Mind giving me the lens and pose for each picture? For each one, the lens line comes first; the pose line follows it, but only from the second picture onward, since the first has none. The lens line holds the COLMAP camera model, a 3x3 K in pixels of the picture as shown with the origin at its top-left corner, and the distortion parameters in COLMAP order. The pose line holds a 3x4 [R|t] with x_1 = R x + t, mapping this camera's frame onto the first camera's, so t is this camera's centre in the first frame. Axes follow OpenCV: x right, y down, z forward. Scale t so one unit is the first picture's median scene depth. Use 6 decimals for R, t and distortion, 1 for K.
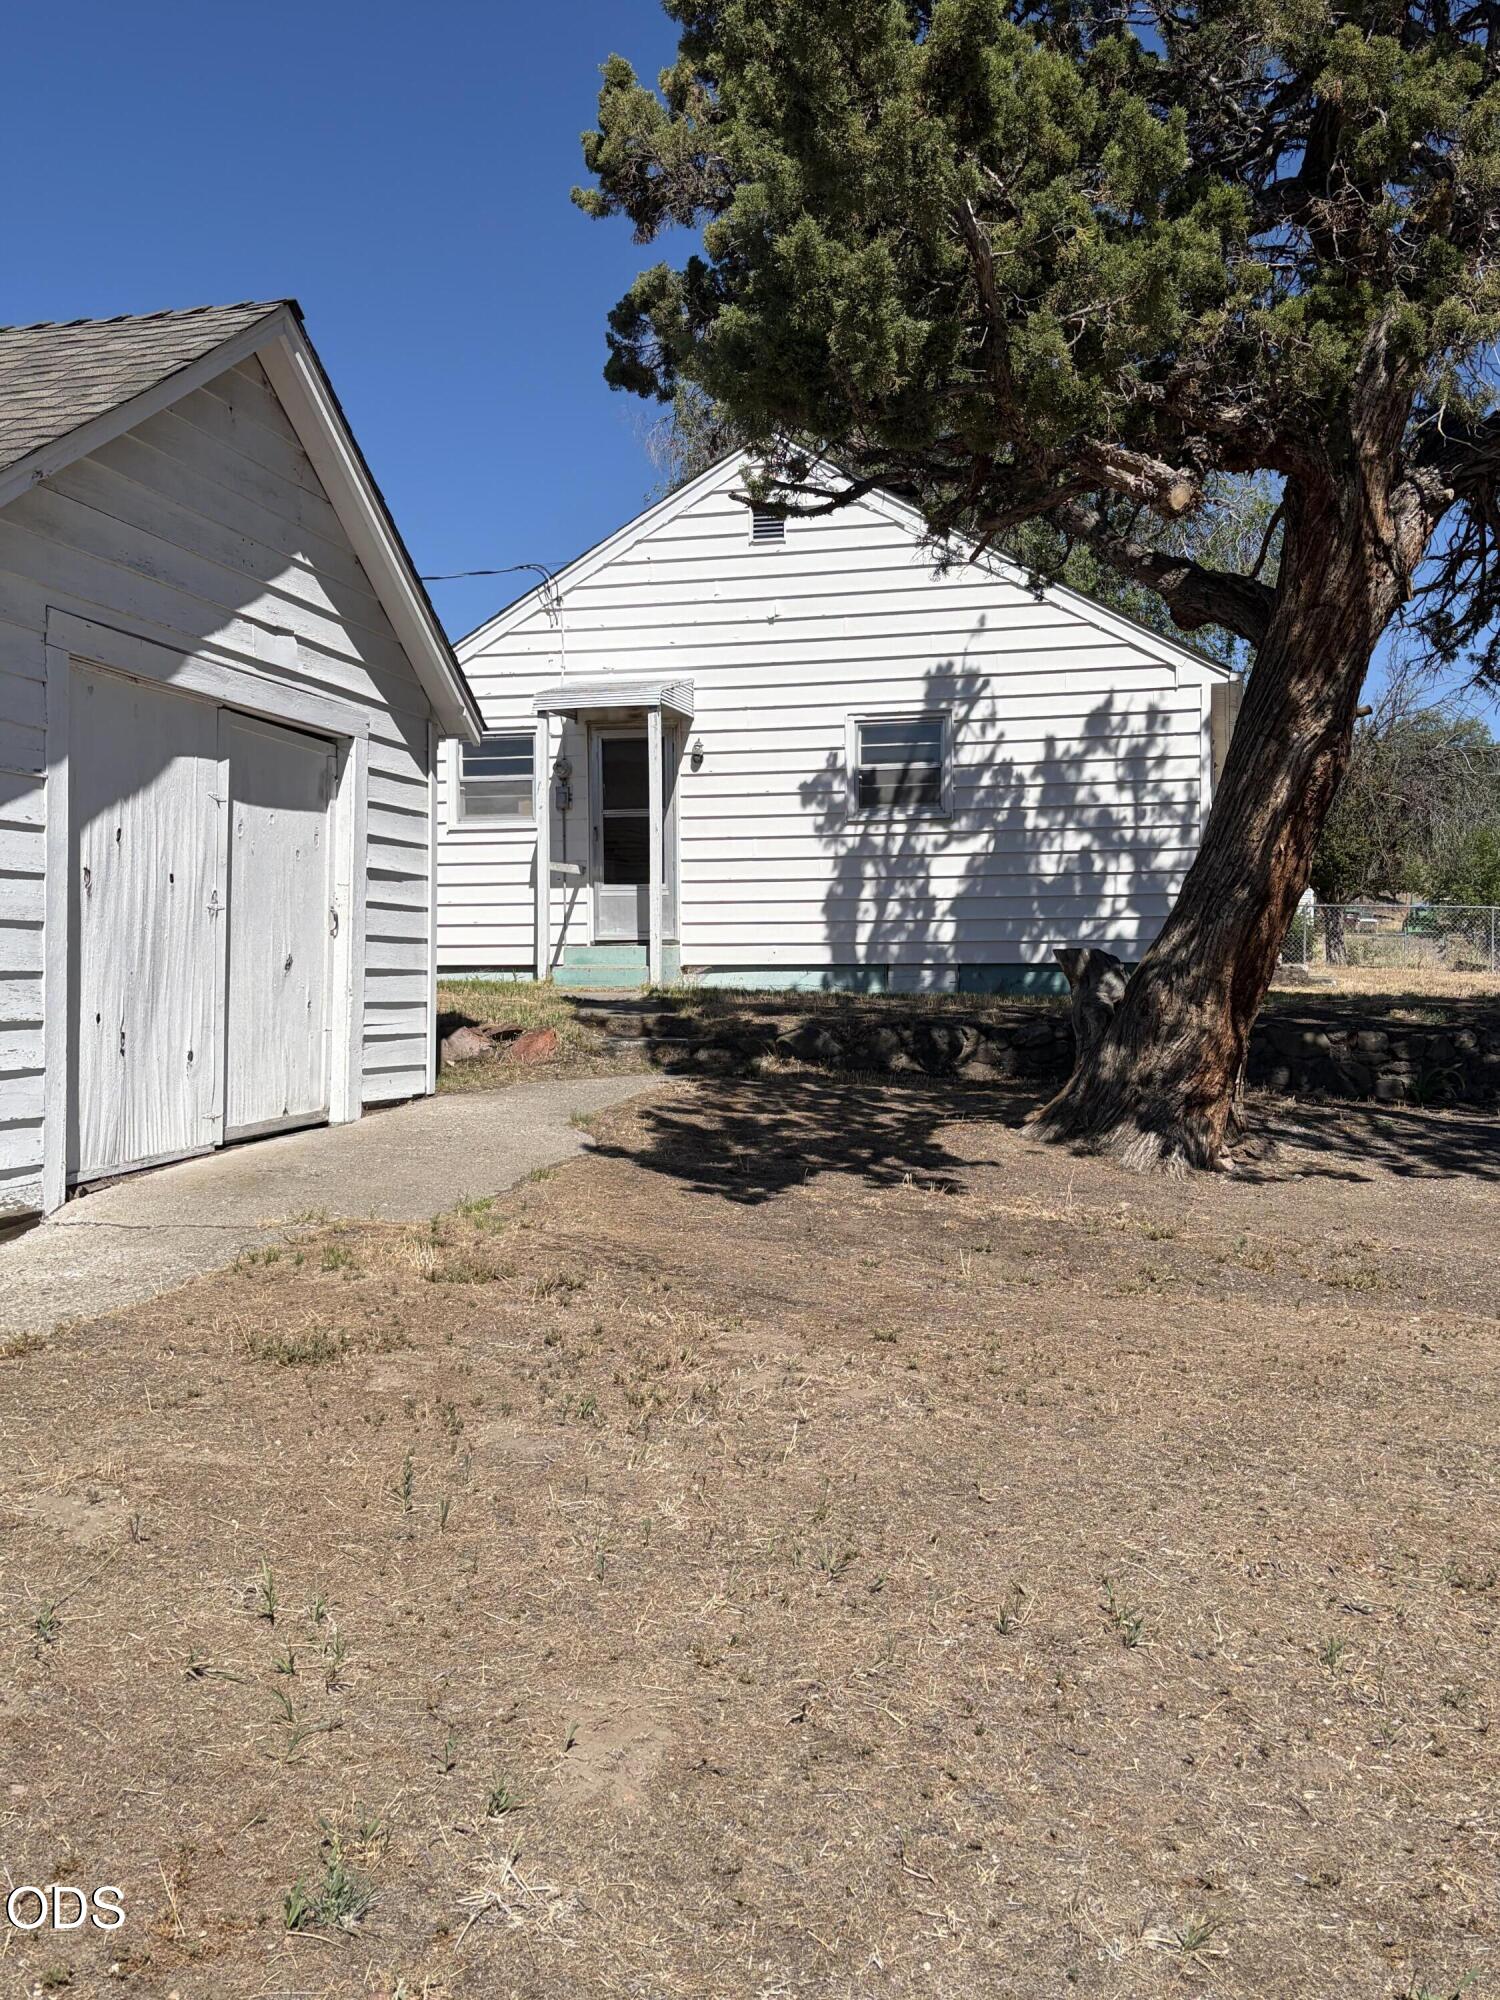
lens RADIAL K [[1963.2, 0, 757.4], [0, 1963.2, 1011.2], [0, 0, 1]] dist [0.075436, -0.003012]
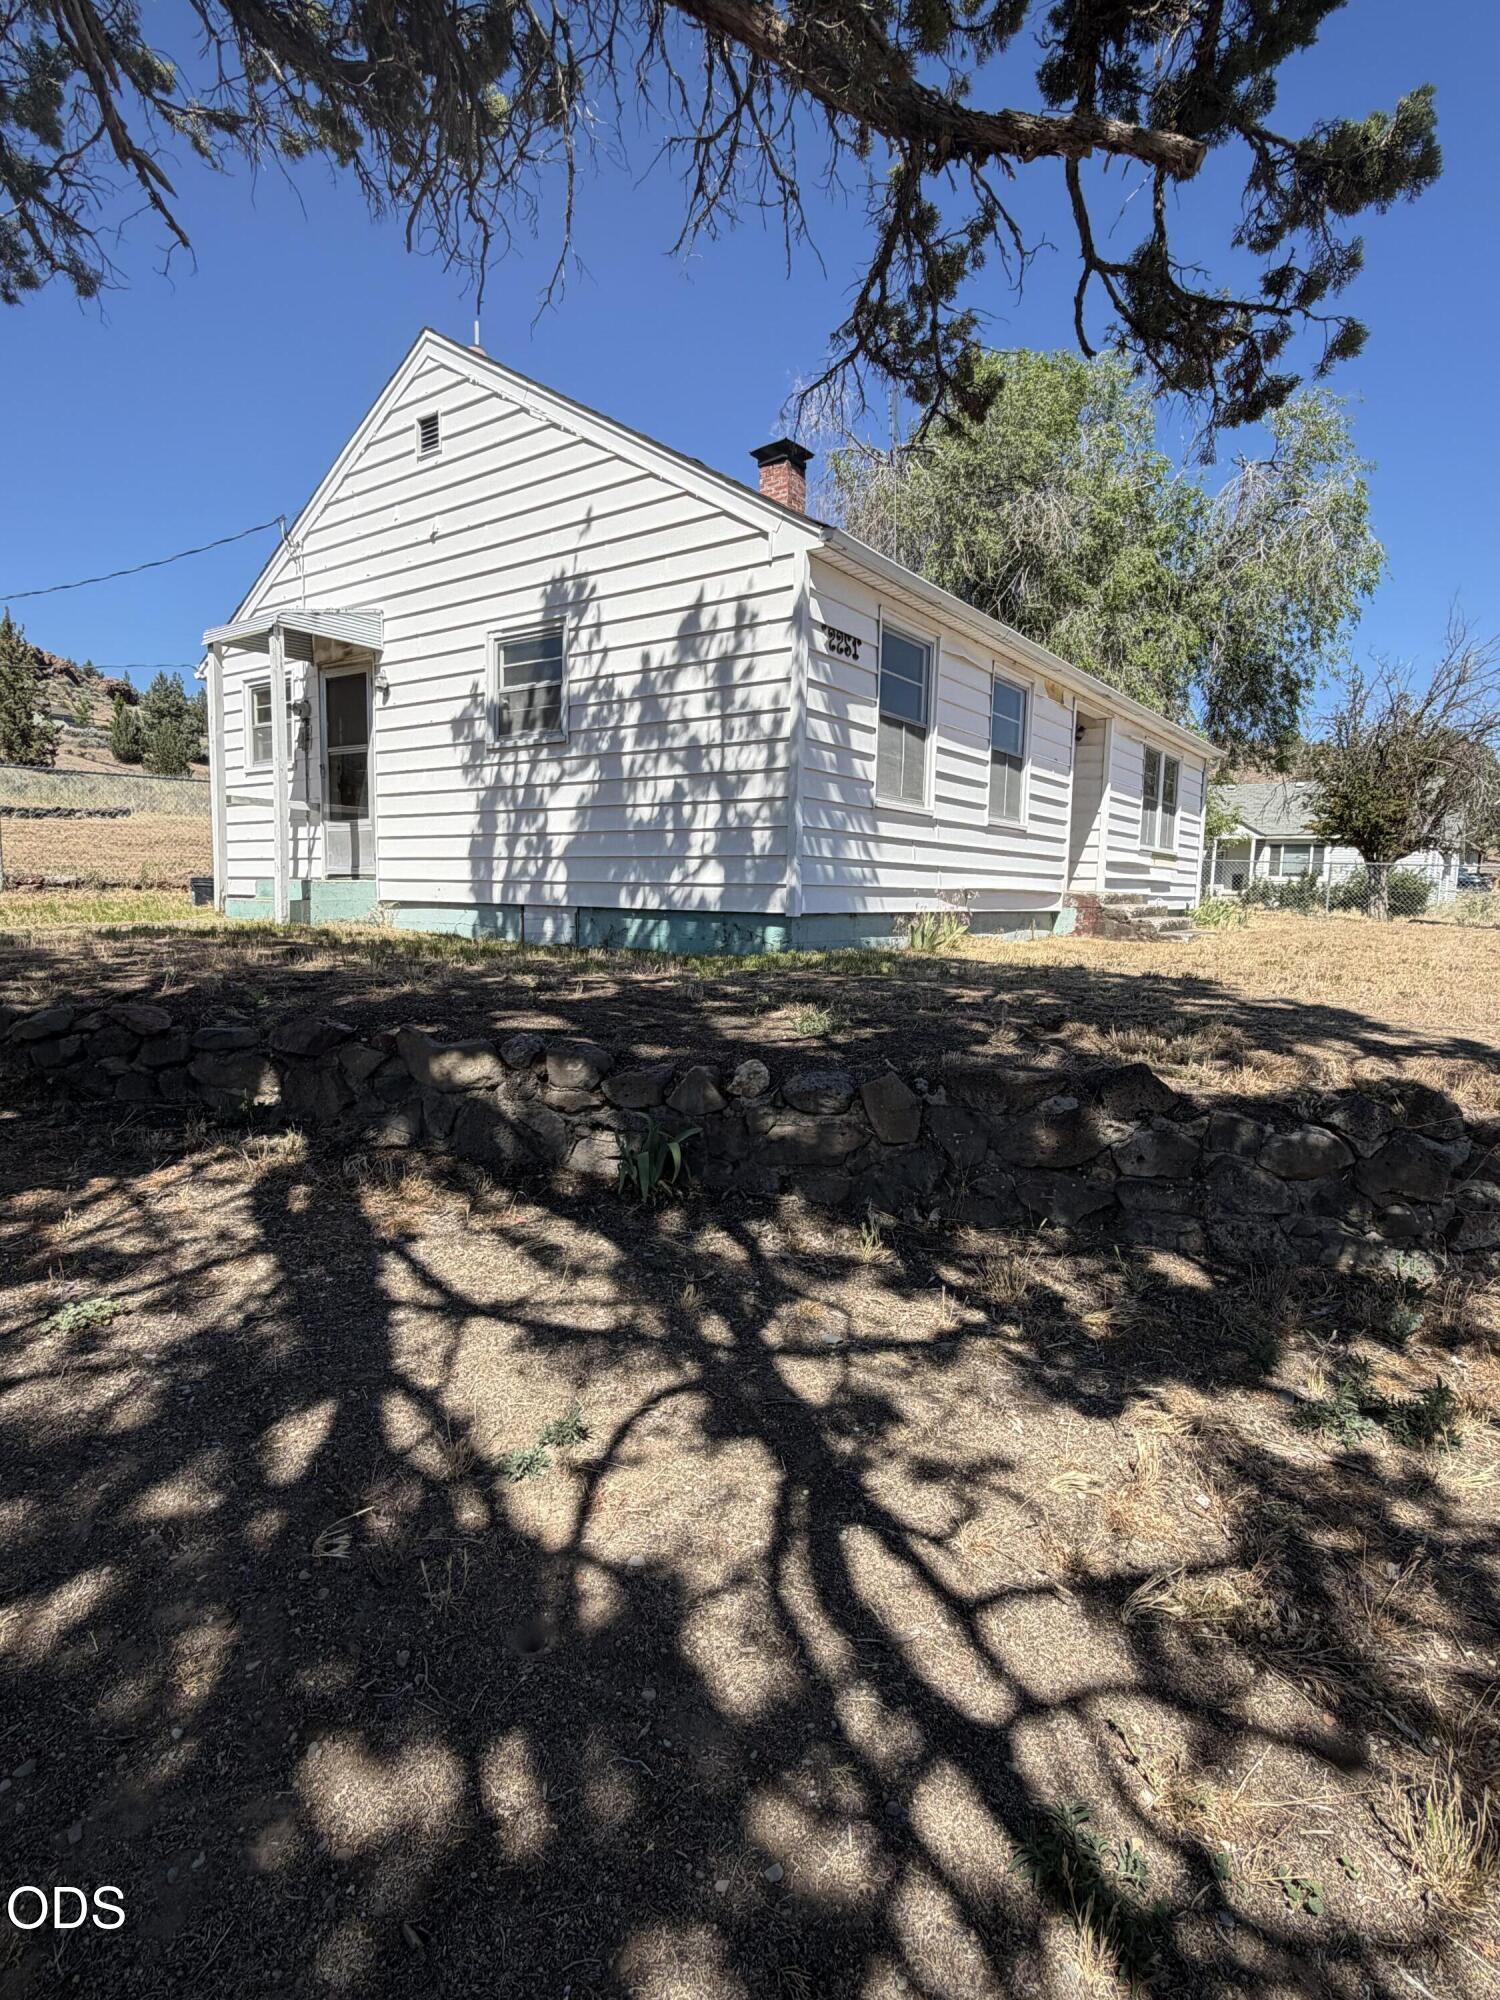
lens RADIAL K [[1025.9, 0, 758.2], [0, 1025.9, 990.0], [0, 0, 1]] dist [0.019452, -0.000612]
pose [[0.946786, 0.051831, -0.317662, 0.337257], [-0.031178, 0.997077, 0.069759, -0.021299], [0.320349, -0.056143, 0.945635, 0.584285]]
